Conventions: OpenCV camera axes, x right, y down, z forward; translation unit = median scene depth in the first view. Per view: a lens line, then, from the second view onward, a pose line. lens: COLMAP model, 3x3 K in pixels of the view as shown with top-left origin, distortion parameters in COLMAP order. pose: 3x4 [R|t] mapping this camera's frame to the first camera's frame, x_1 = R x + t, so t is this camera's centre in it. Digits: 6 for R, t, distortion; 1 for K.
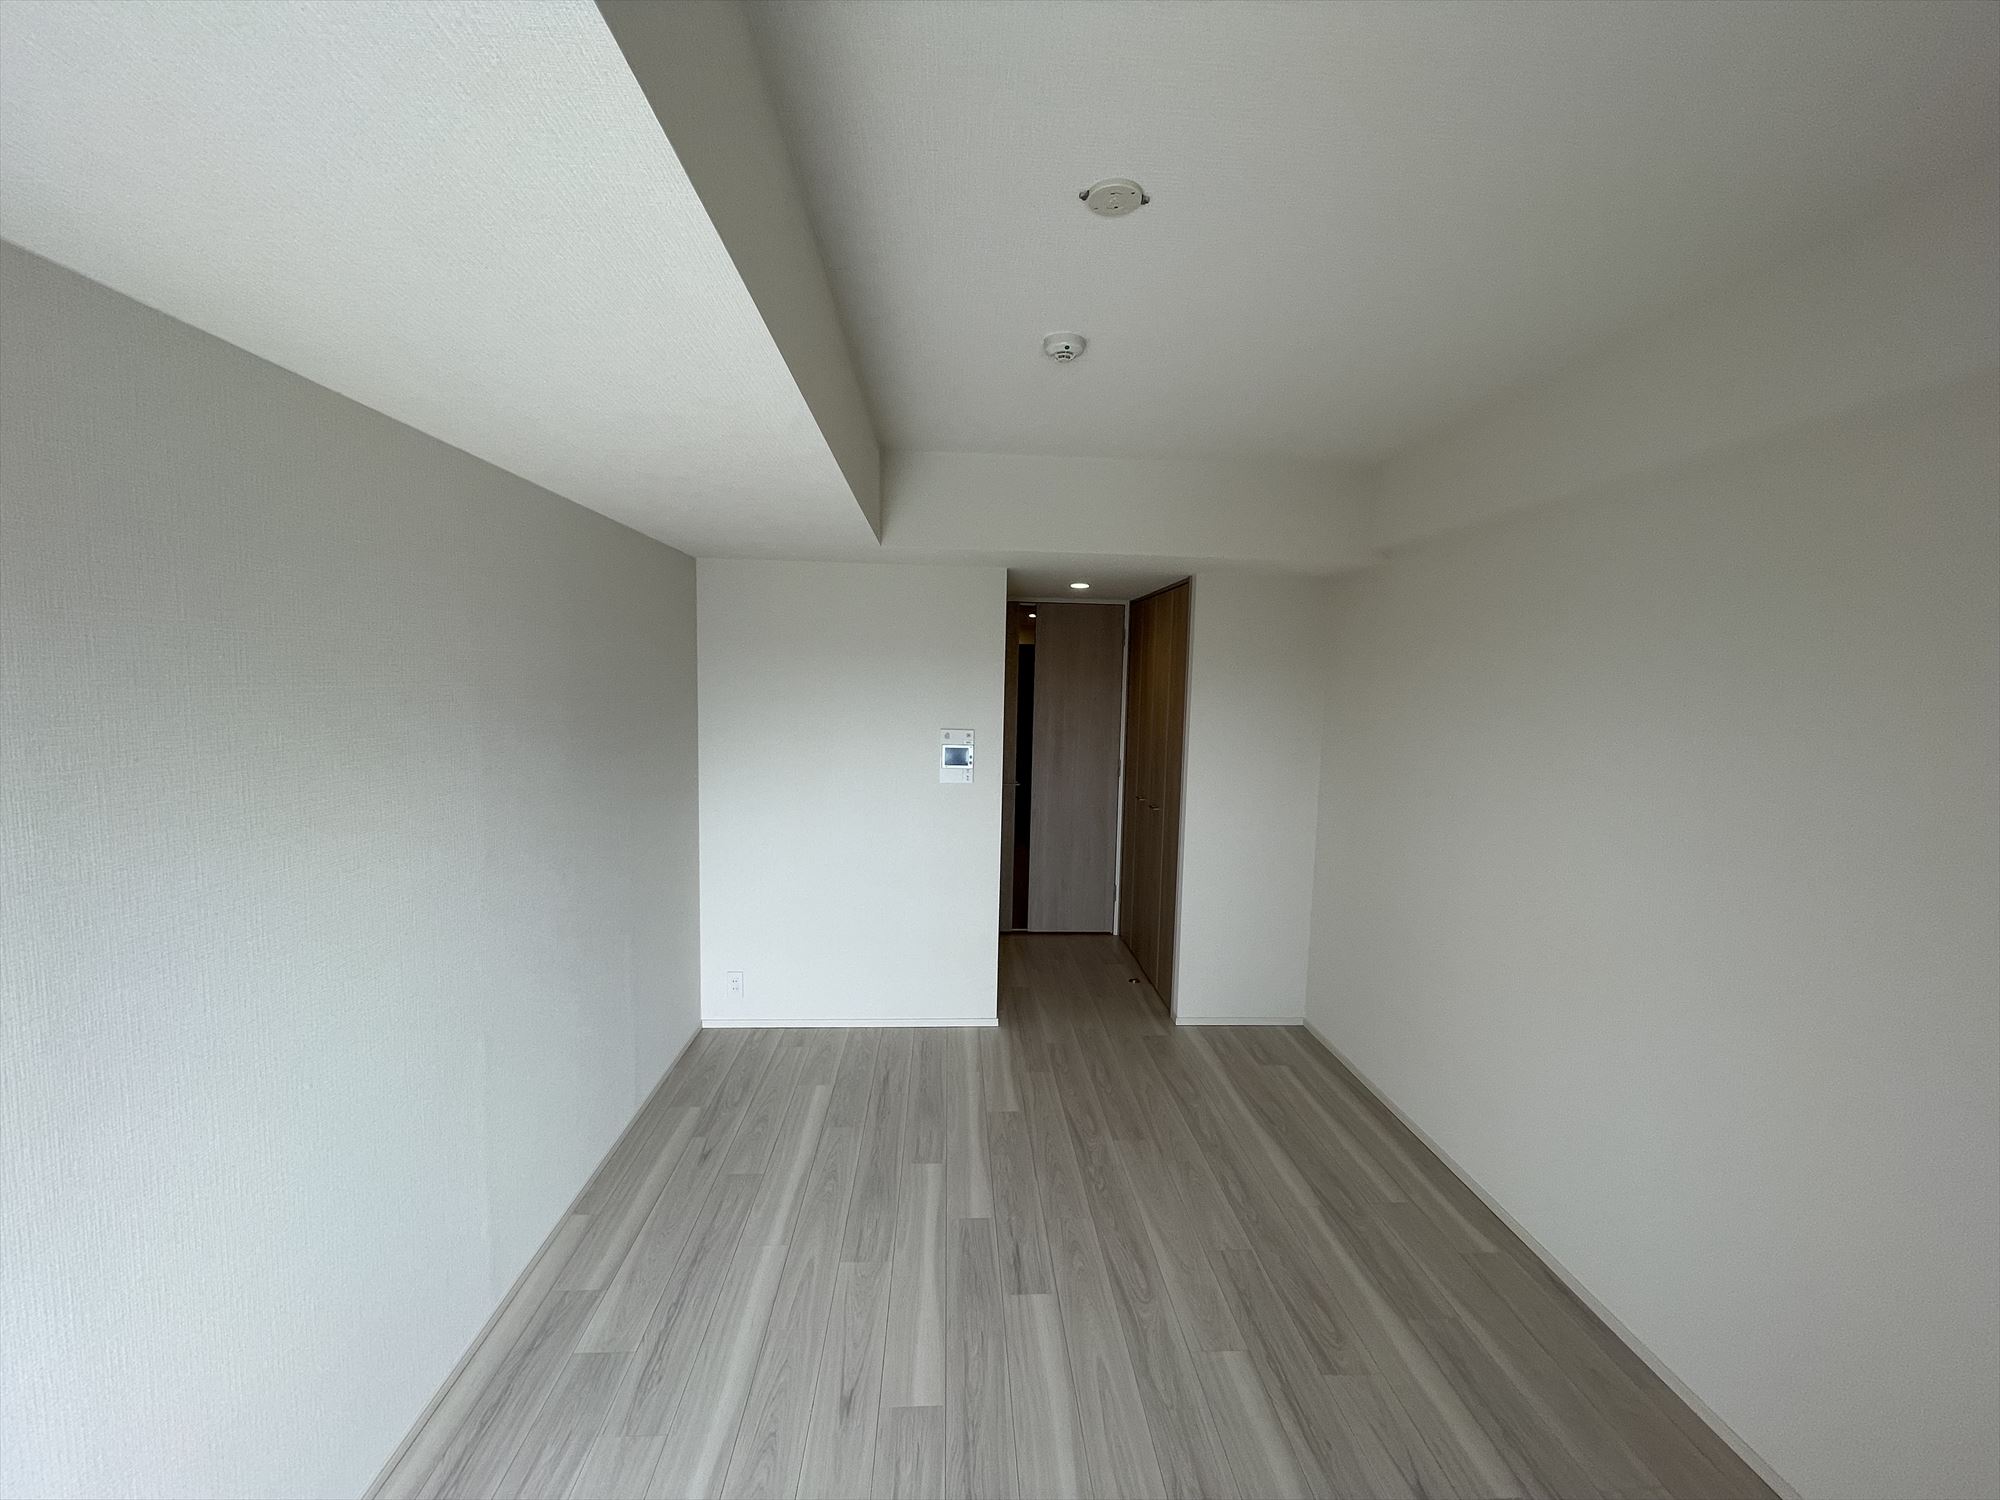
lens RADIAL K [[807.0, 0, 1000.0], [0, 807.0, 750.0], [0, 0, 1]] dist [-0.003007, 0.000042]
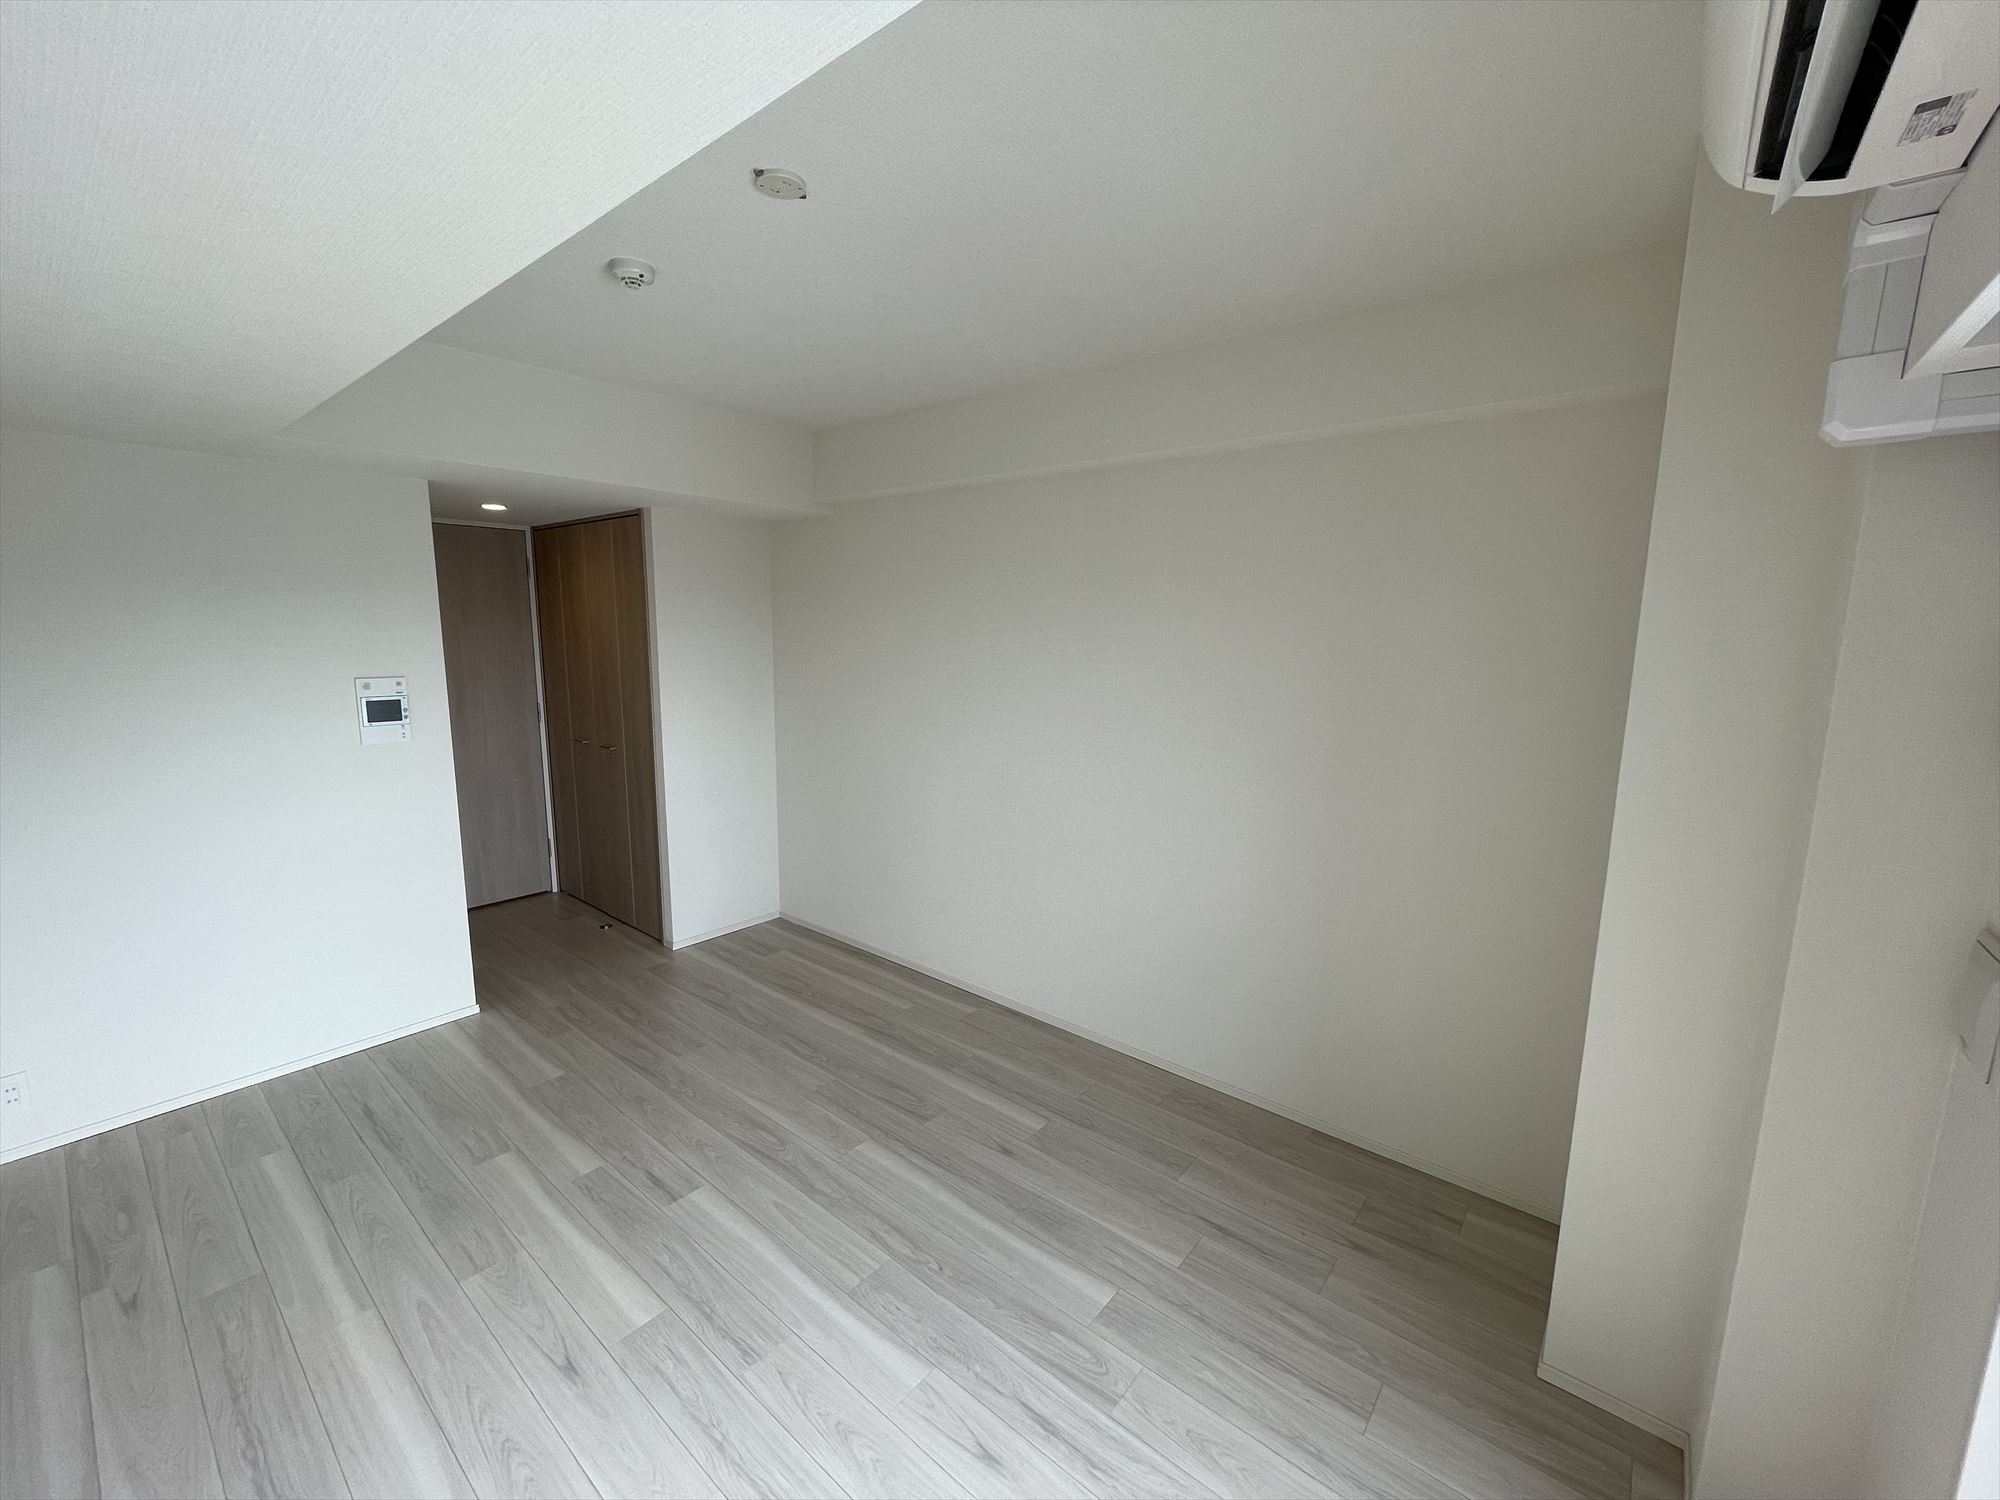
lens RADIAL K [[807.0, 0, 1000.0], [0, 807.0, 750.0], [0, 0, 1]] dist [-0.003007, 0.000042]
pose [[0.684143, -0.127325, 0.718148, -0.315738], [0.070380, 0.991574, 0.108755, 0.003949], [-0.725944, -0.023861, 0.687340, -0.016697]]
